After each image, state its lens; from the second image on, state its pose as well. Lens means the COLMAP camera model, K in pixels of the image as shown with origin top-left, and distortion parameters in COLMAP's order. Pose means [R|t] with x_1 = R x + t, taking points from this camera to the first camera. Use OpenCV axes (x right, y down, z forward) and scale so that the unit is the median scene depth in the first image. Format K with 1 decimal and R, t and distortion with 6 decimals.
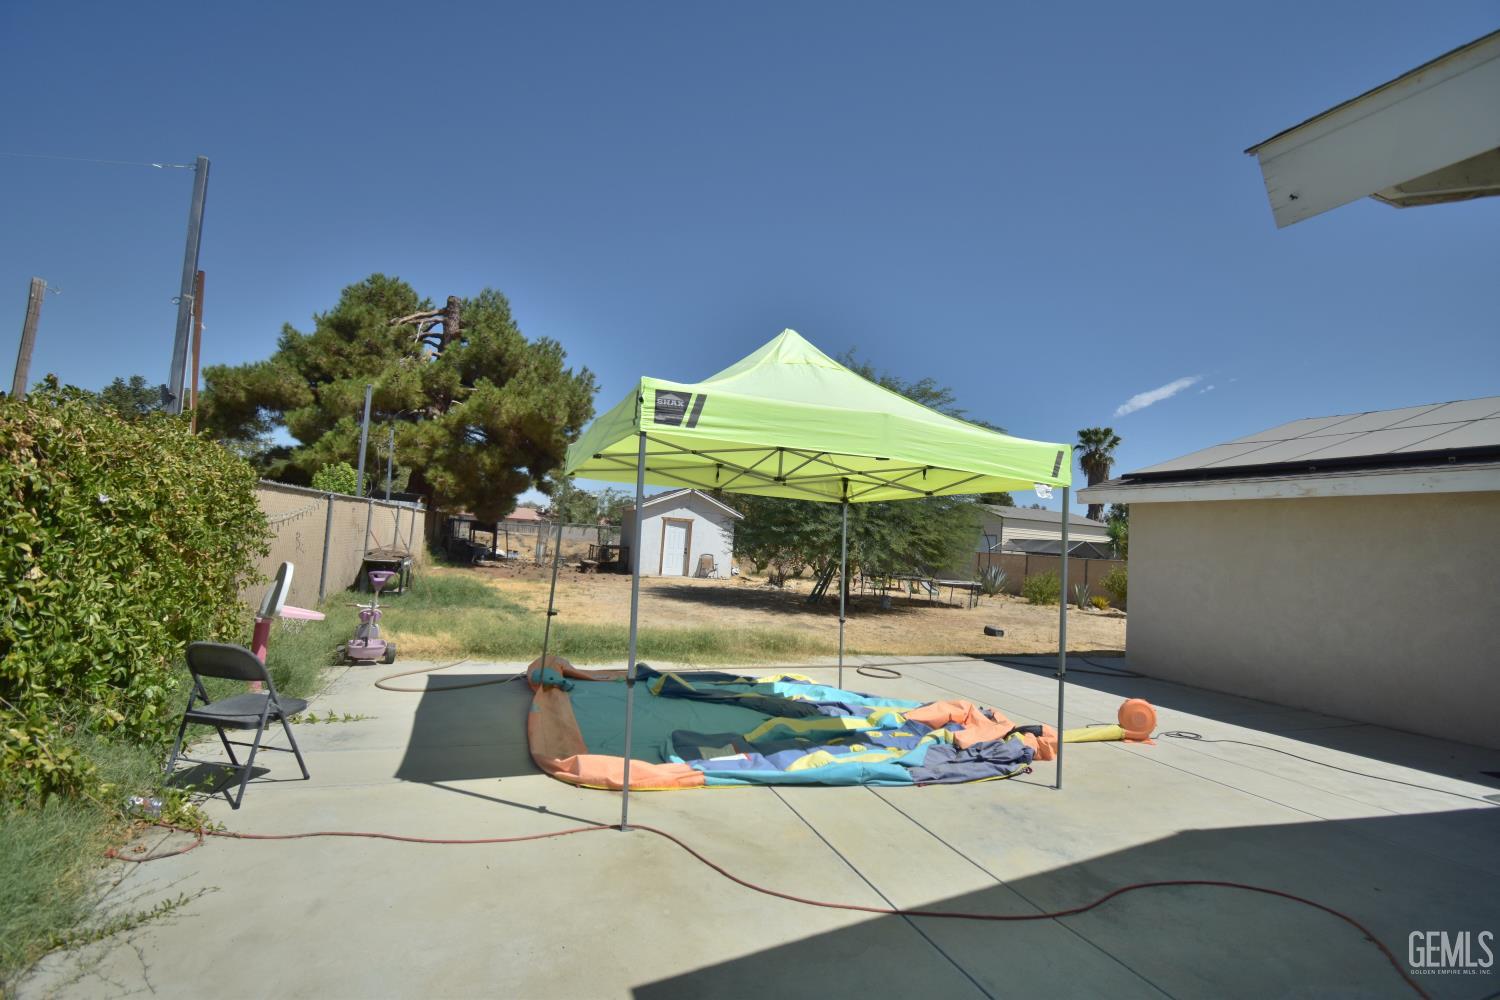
lens RADIAL K [[650.9, 0, 753.7], [0, 650.9, 496.7], [0, 0, 1]] dist [-0.010449, -0.009297]
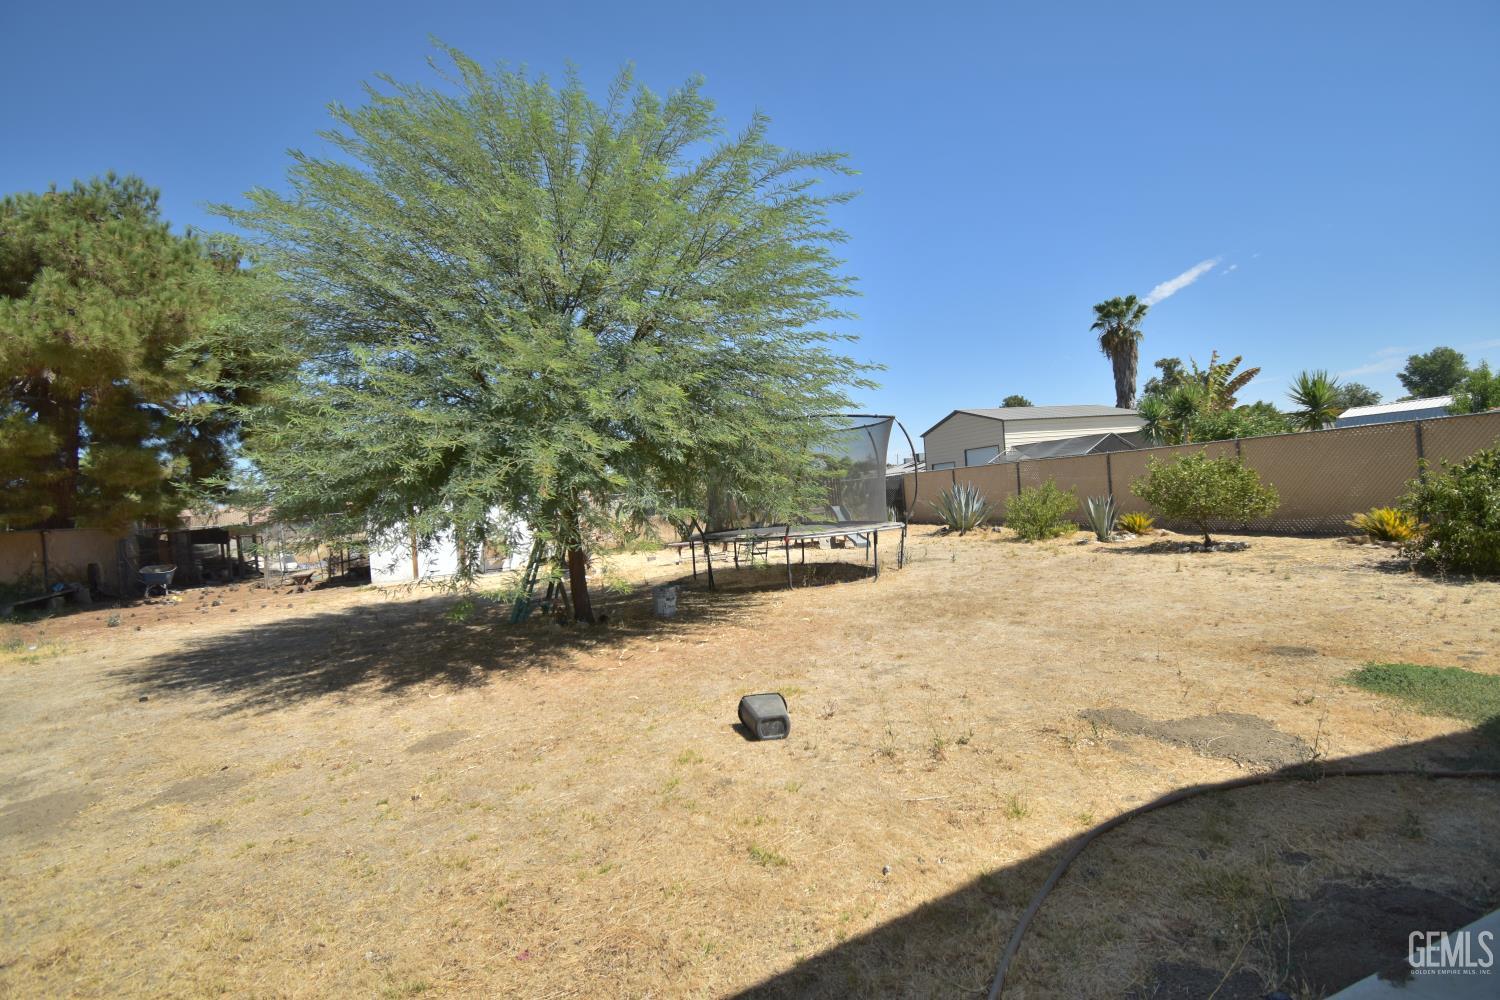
lens RADIAL K [[650.9, 0, 745.5], [0, 650.9, 498.4], [0, 0, 1]] dist [-0.010449, -0.009297]
pose [[0.987962, -0.142315, -0.060648, 0.081364], [0.146481, 0.986670, 0.070889, 0.017521], [0.049751, -0.078919, 0.995639, 0.145928]]
